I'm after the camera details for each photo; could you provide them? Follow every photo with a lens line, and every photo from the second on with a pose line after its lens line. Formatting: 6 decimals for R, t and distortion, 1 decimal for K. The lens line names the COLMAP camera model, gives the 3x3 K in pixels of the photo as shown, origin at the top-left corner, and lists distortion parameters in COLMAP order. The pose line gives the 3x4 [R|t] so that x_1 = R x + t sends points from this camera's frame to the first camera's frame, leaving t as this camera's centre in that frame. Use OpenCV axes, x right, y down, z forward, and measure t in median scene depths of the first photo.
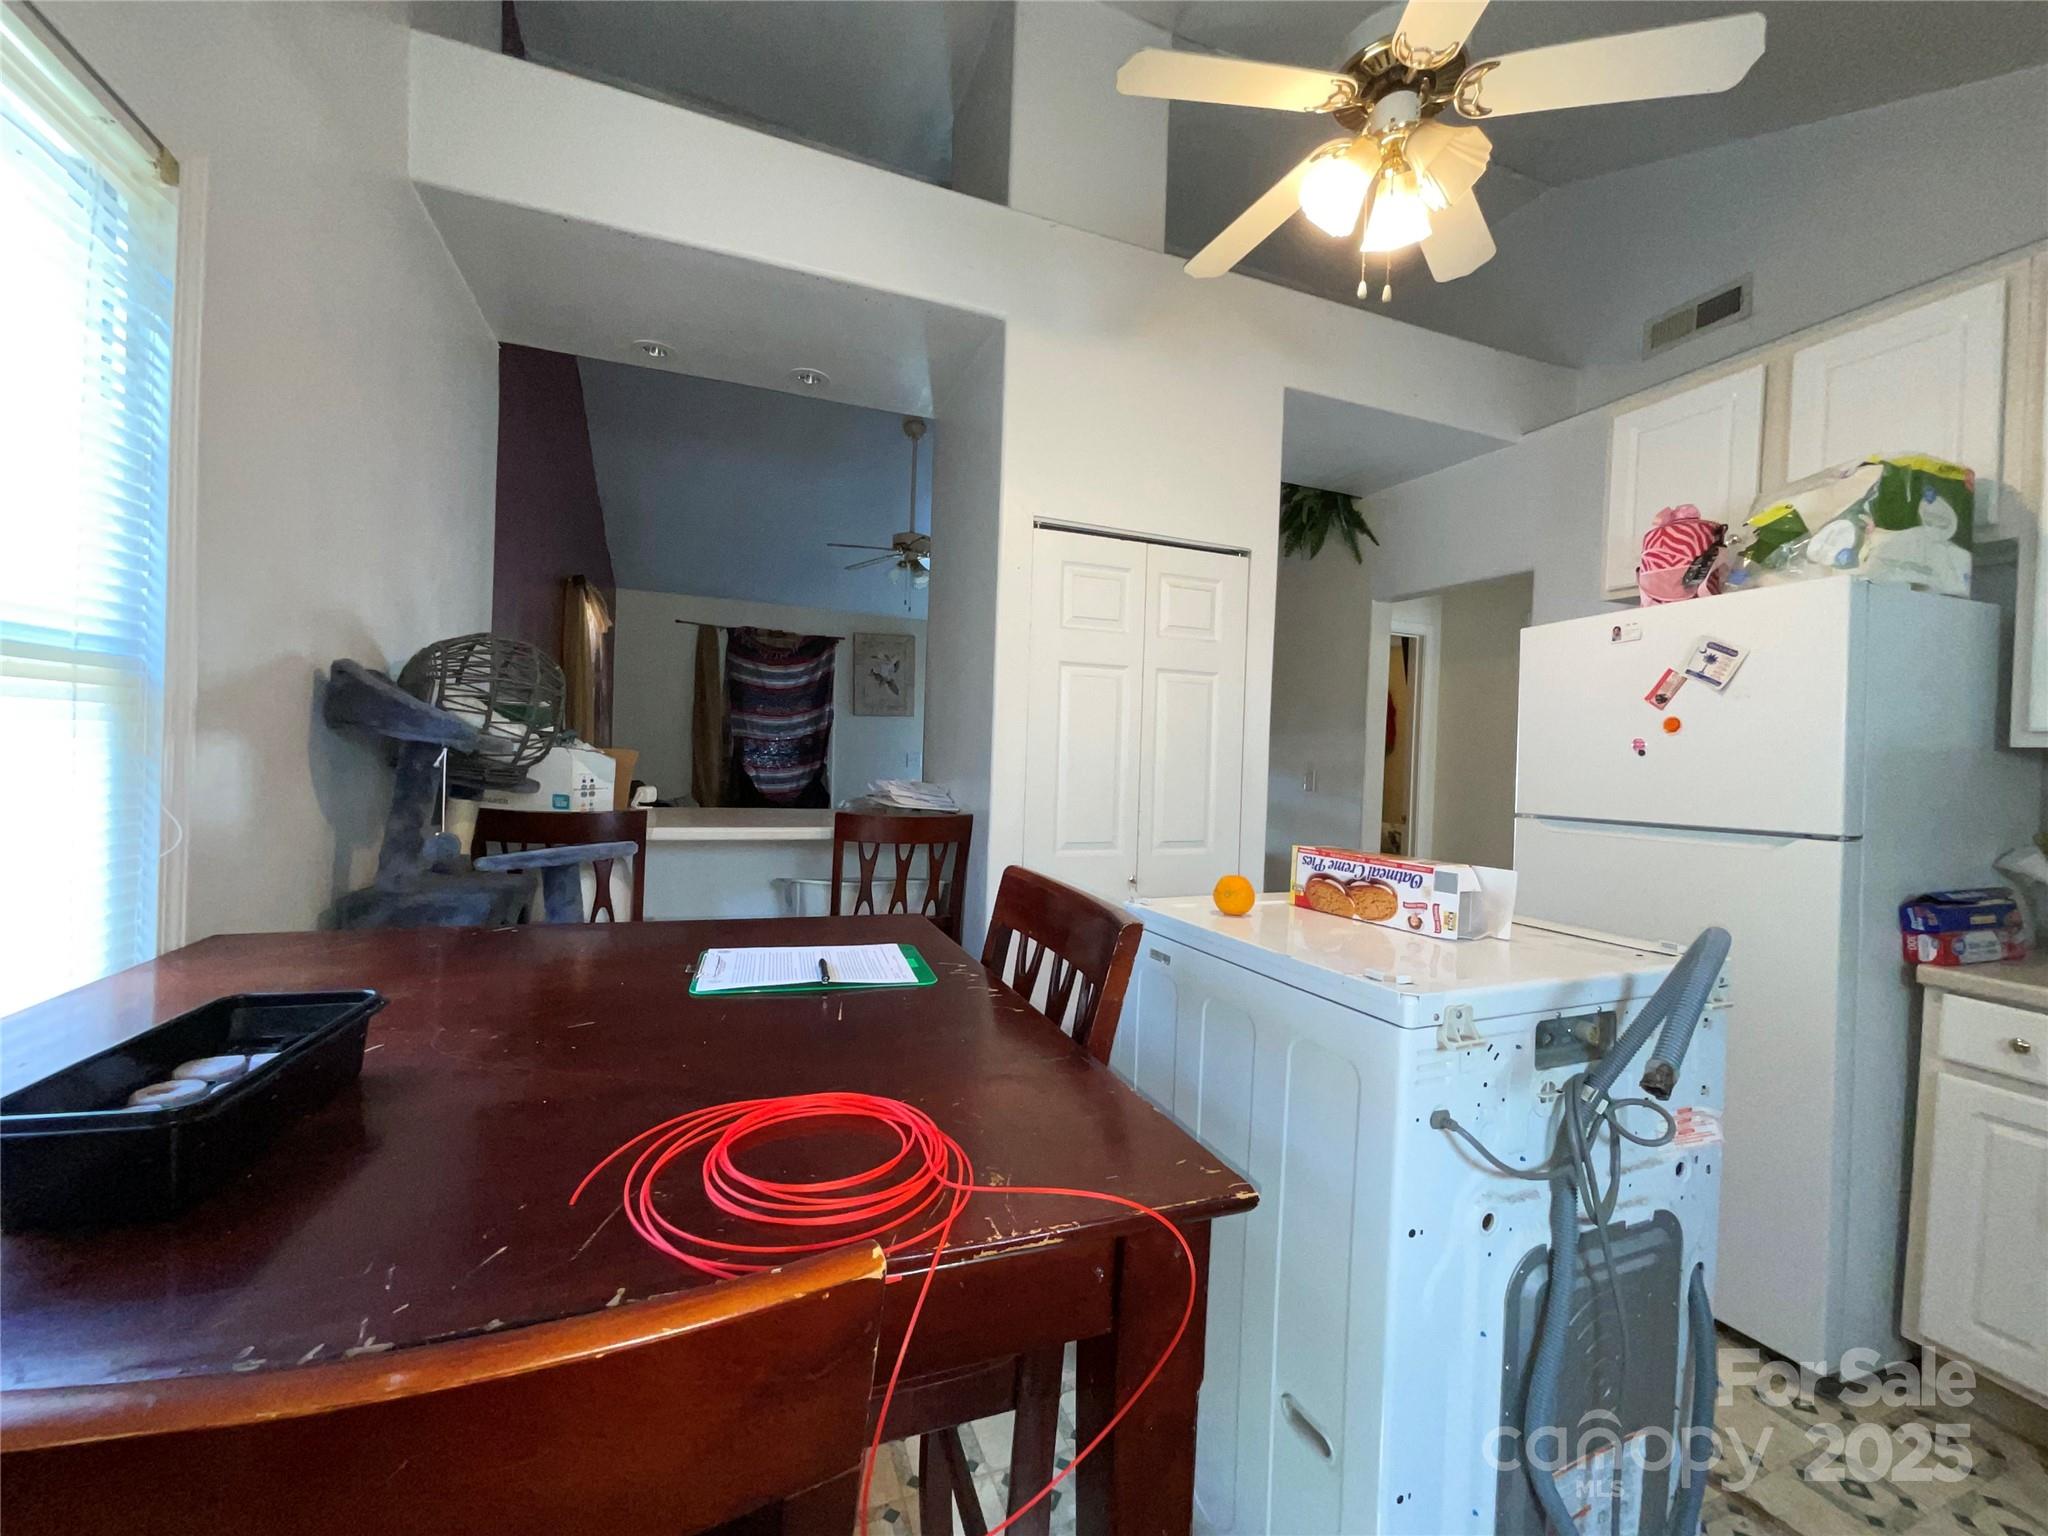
lens RADIAL K [[836.4, 0, 1024.0], [0, 836.4, 768.0], [0, 0, 1]] dist [-0.002250, -0.000160]
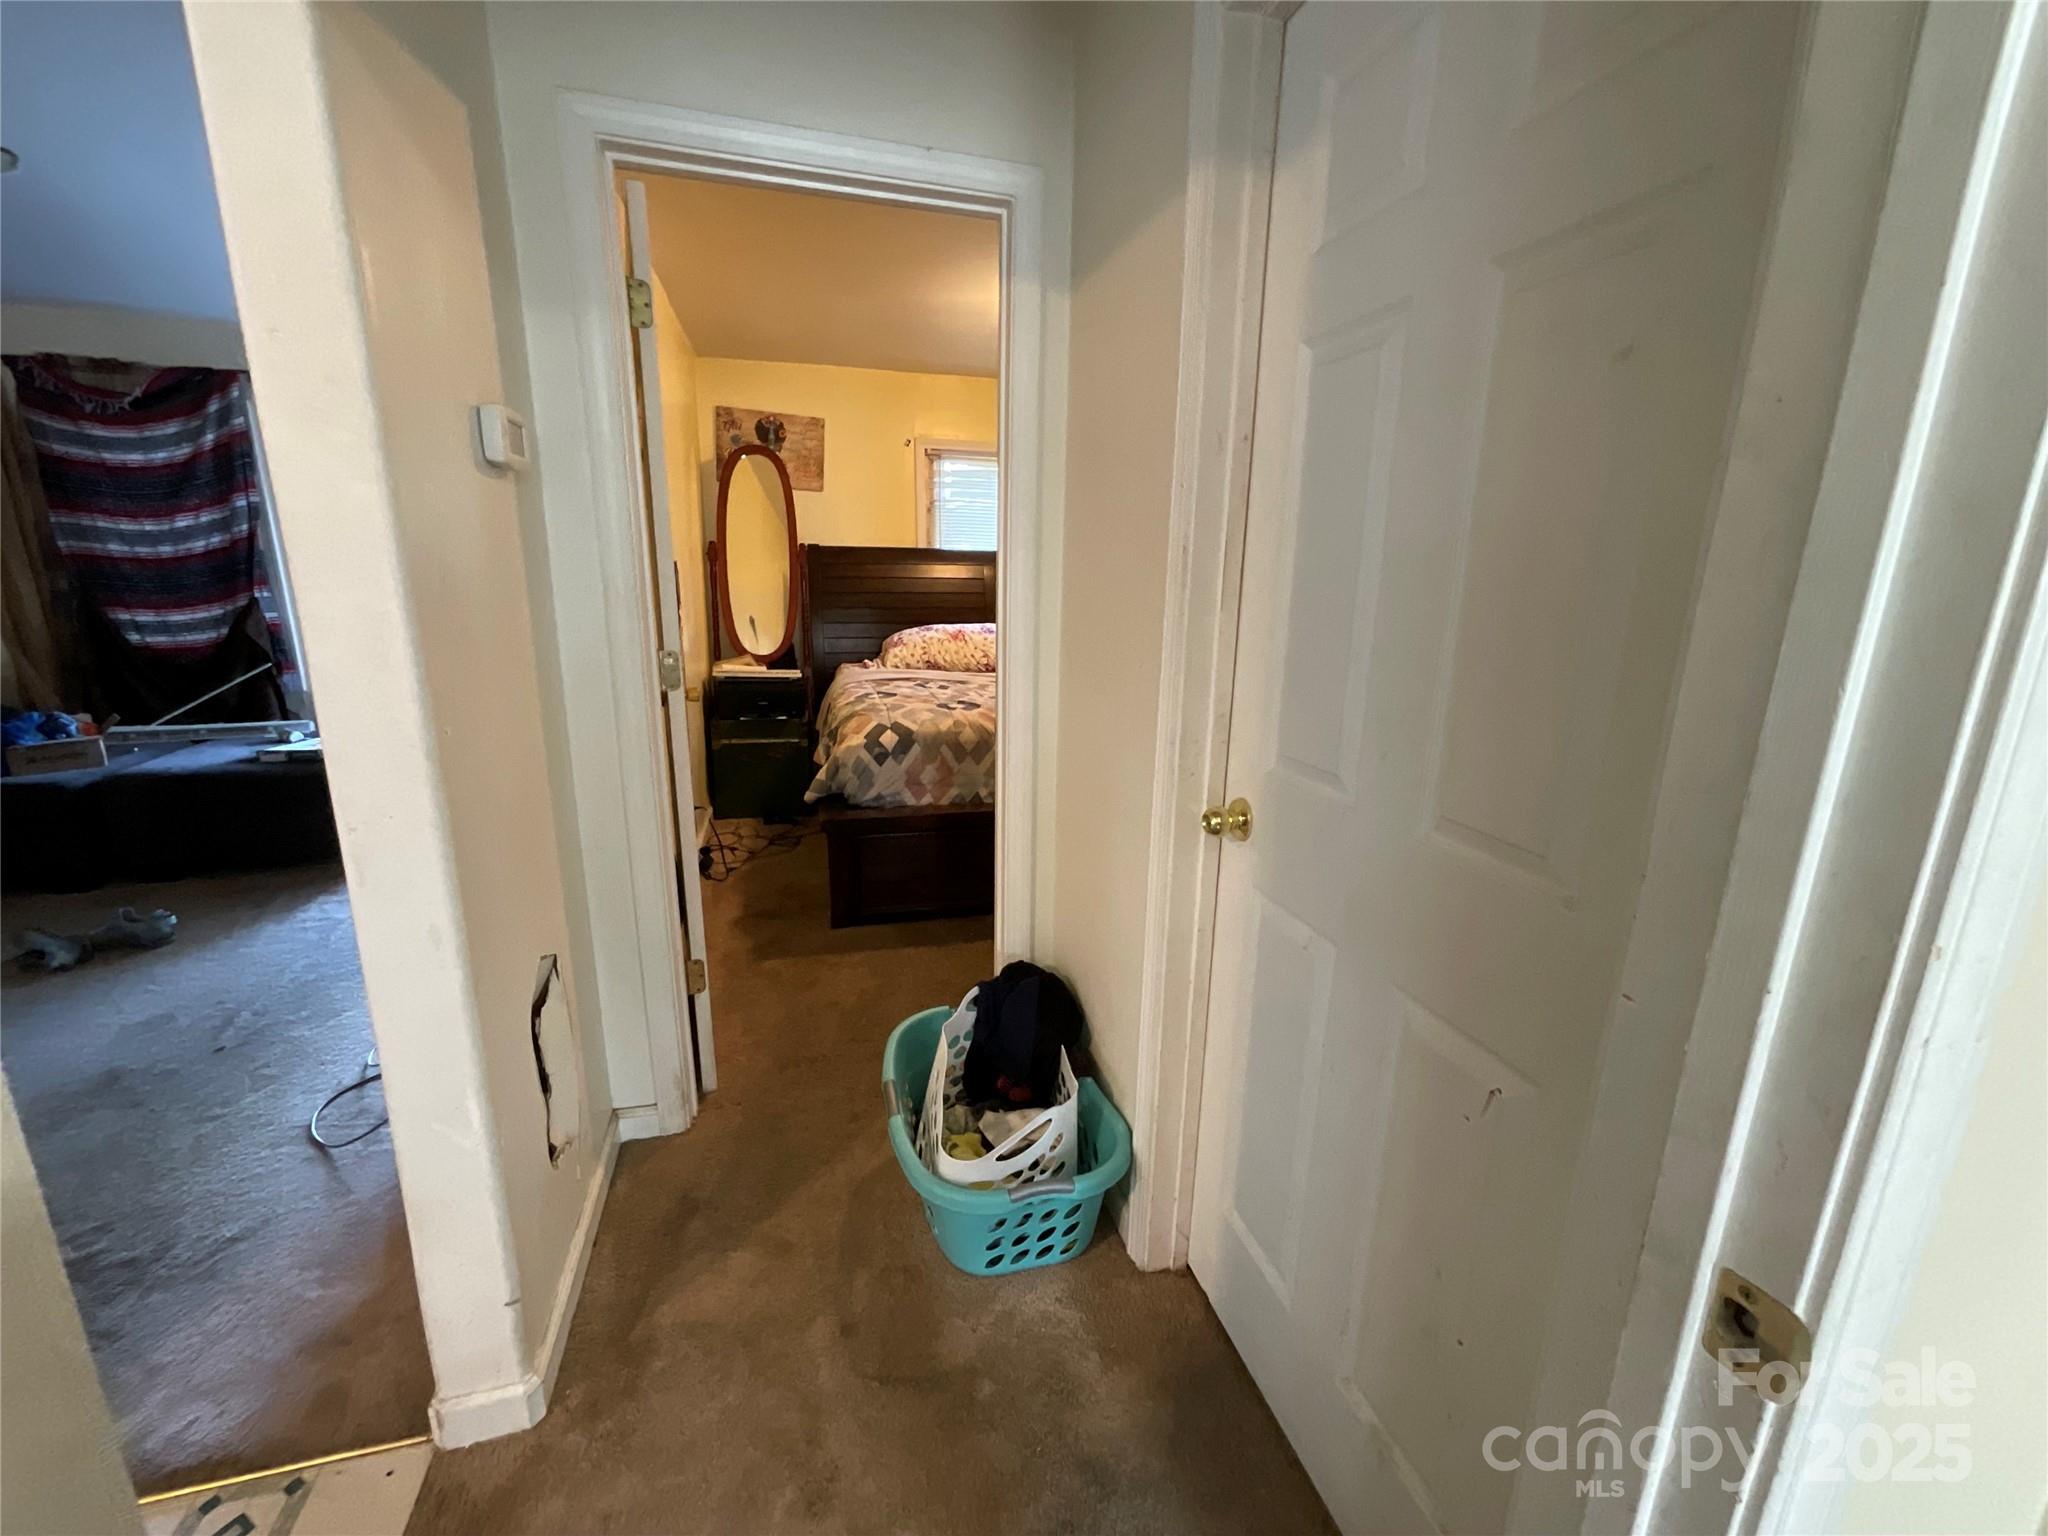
lens RADIAL K [[830.0, 0, 1024.0], [0, 830.0, 768.0], [0, 0, 1]] dist [0.015550, -0.008166]
pose [[0.997997, -0.008777, -0.062654, 0.358679], [0.022356, 0.975362, 0.219476, -0.004669], [0.059184, -0.220437, 0.973604, 0.428157]]
